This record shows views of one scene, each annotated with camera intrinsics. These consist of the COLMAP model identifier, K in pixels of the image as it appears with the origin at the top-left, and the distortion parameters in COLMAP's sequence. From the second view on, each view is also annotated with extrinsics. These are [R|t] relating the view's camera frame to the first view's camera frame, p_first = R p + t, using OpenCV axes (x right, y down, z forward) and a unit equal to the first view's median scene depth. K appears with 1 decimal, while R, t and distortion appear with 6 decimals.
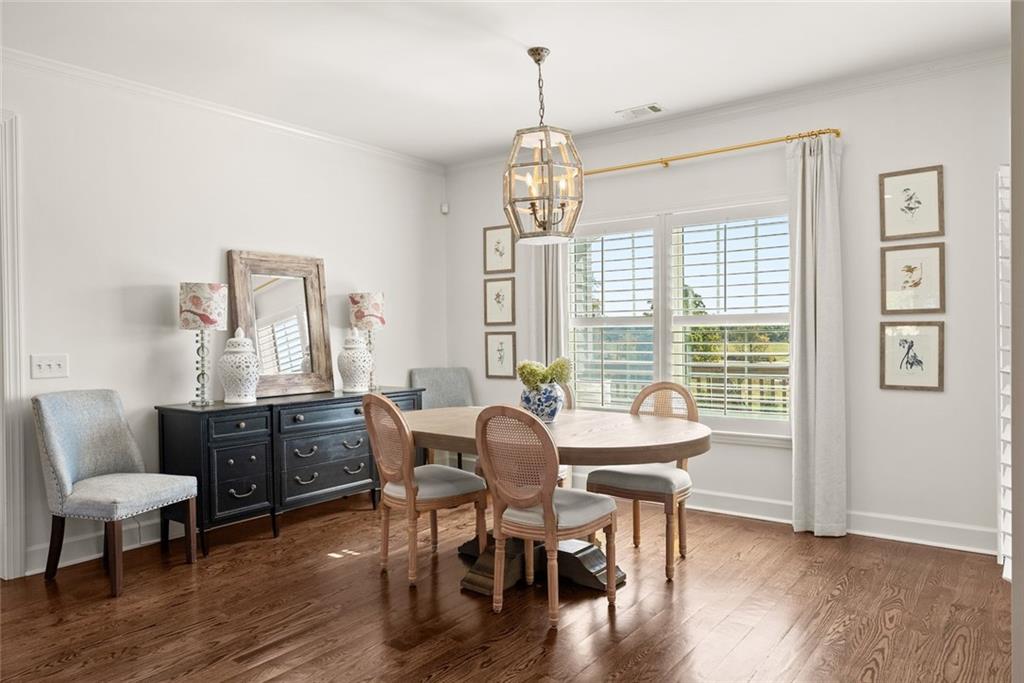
lens RADIAL K [[688.7, 0, 519.6], [0, 688.7, 345.2], [0, 0, 1]] dist [0.005761, -0.008427]
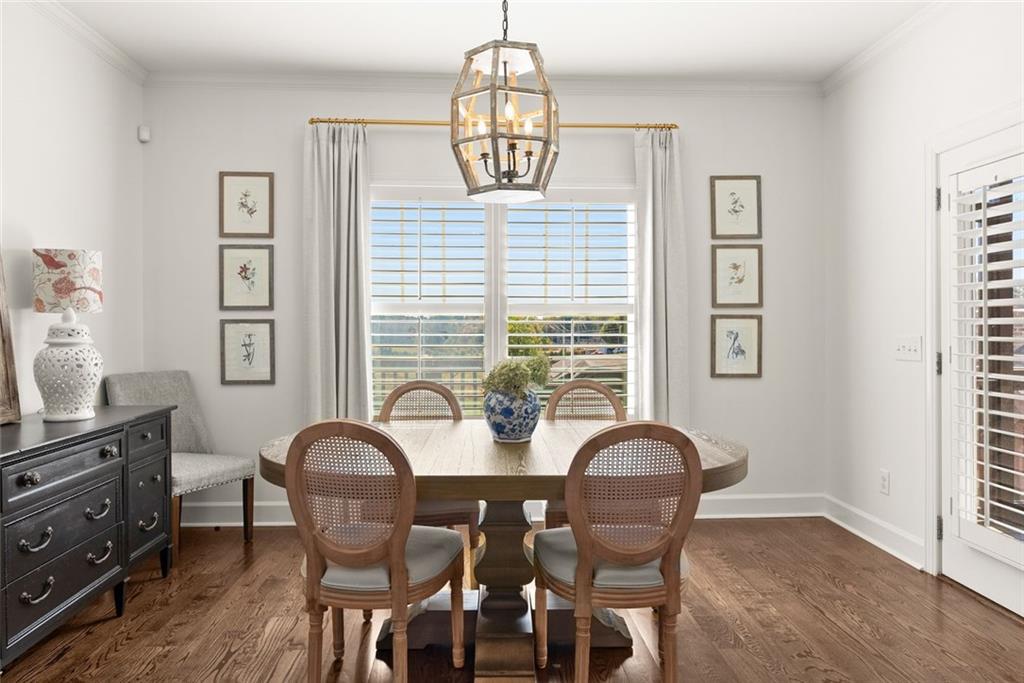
lens RADIAL K [[688.7, 0, 504.2], [0, 688.7, 328.2], [0, 0, 1]] dist [0.005761, -0.008427]
pose [[0.763433, 0.006093, 0.645858, -0.395194], [0.003561, 0.999901, -0.013642, 0.000675], [-0.645877, 0.012715, 0.763335, 0.383300]]
